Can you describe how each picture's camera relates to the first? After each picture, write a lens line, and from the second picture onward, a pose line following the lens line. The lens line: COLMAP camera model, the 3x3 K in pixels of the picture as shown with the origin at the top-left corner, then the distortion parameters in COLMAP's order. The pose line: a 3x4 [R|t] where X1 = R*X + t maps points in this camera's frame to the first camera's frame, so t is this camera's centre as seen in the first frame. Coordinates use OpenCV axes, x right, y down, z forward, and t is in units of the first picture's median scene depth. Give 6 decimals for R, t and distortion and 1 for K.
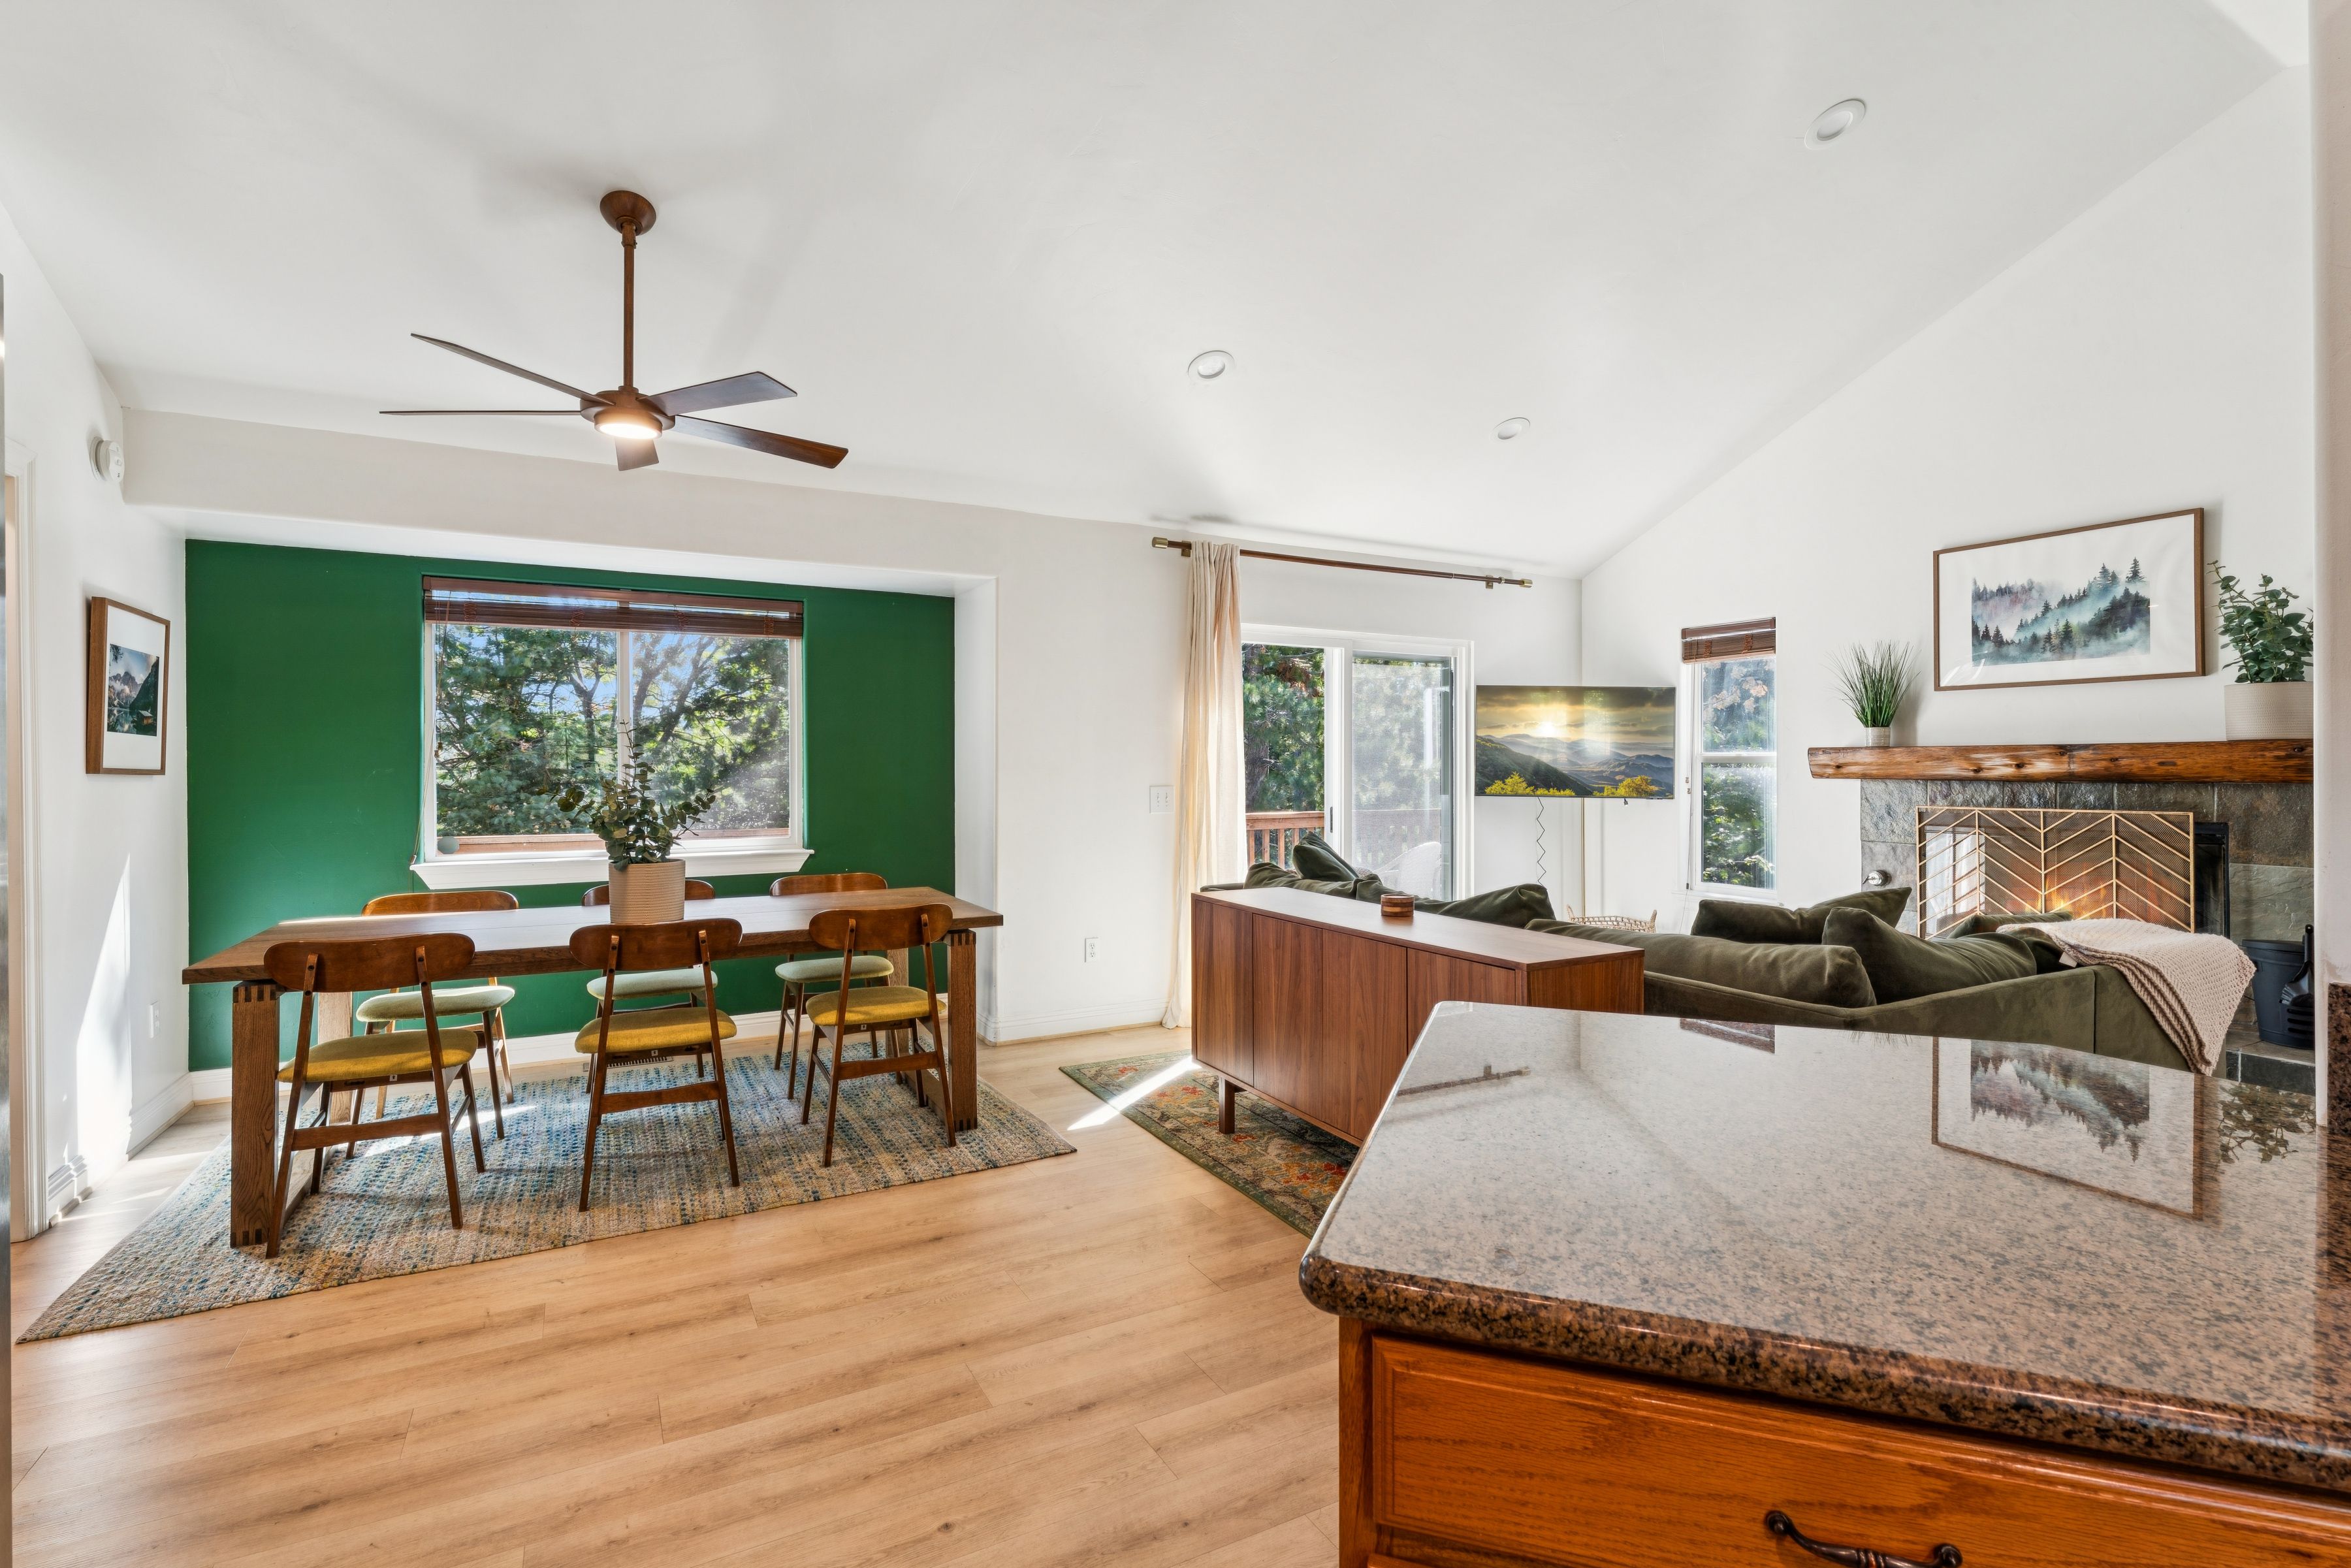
lens RADIAL K [[1081.9, 0, 1182.8], [0, 1081.9, 771.6], [0, 0, 1]] dist [-0.005295, -0.000178]
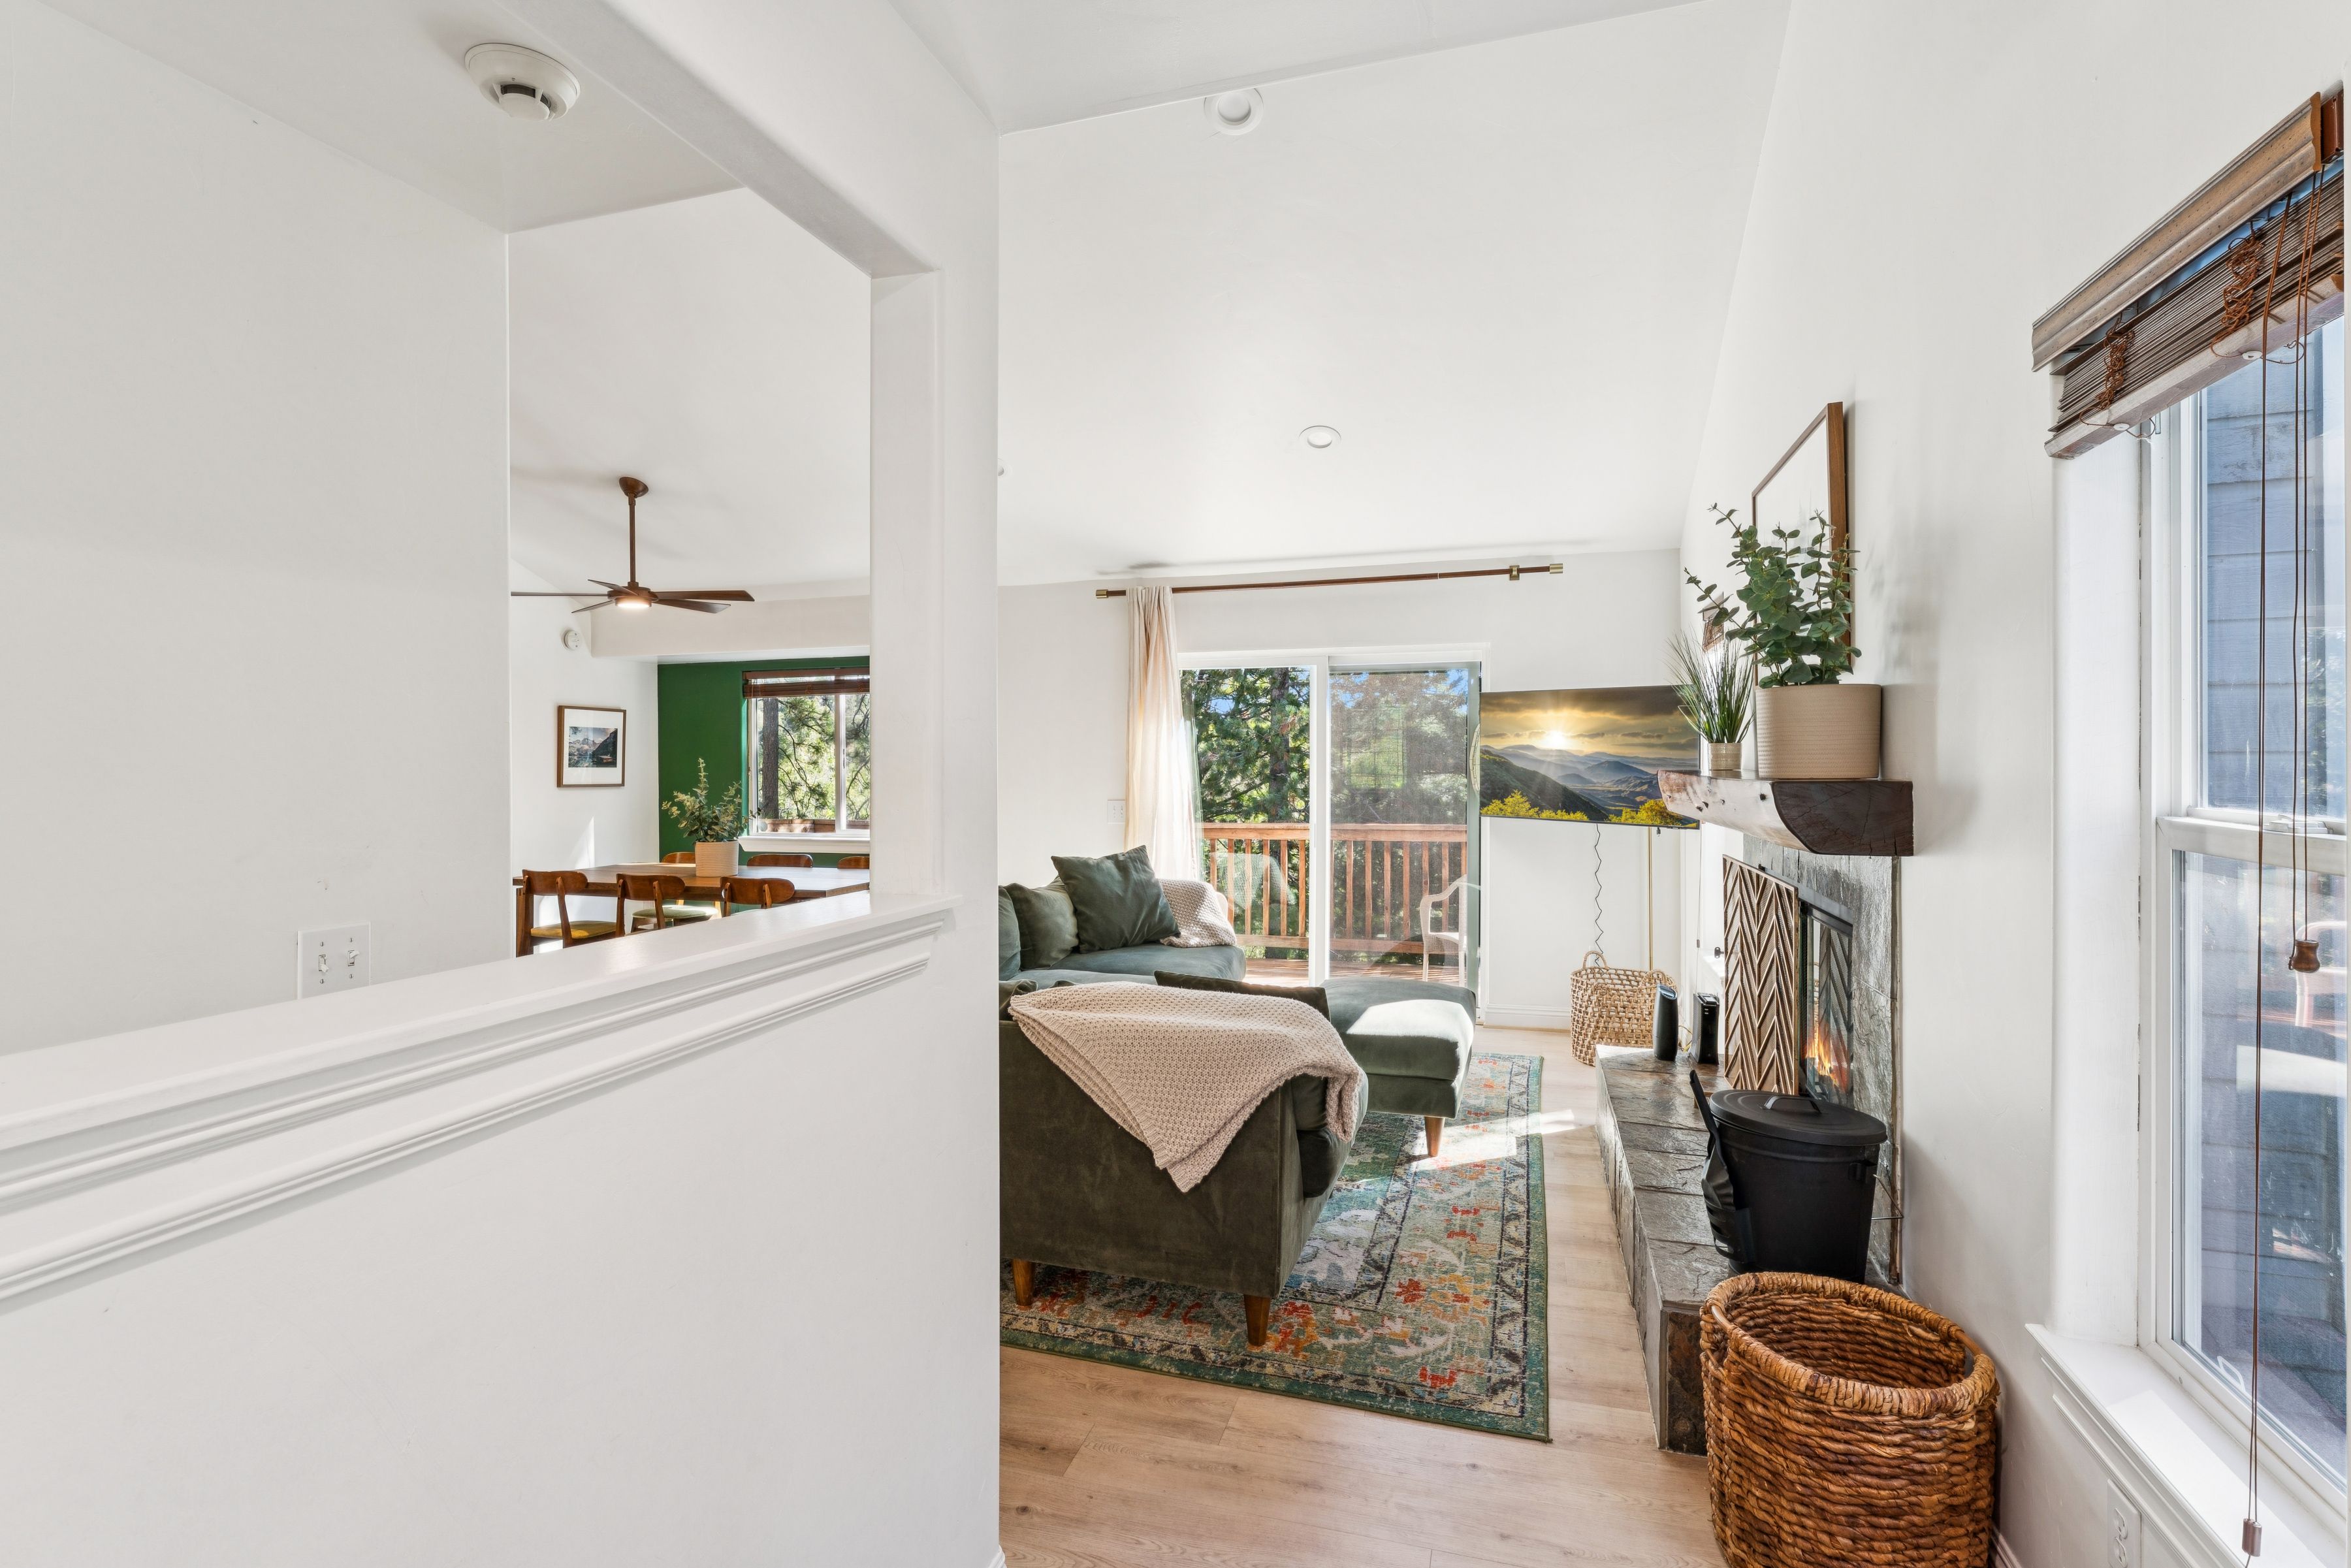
lens RADIAL K [[1081.9, 0, 1167.5], [0, 1081.9, 733.6], [0, 0, 1]] dist [-0.005295, -0.000178]
pose [[0.698717, -0.019848, -0.715123, 0.848514], [0.004981, 0.999726, -0.022880, -0.030471], [0.715381, 0.012424, 0.698624, 0.216440]]
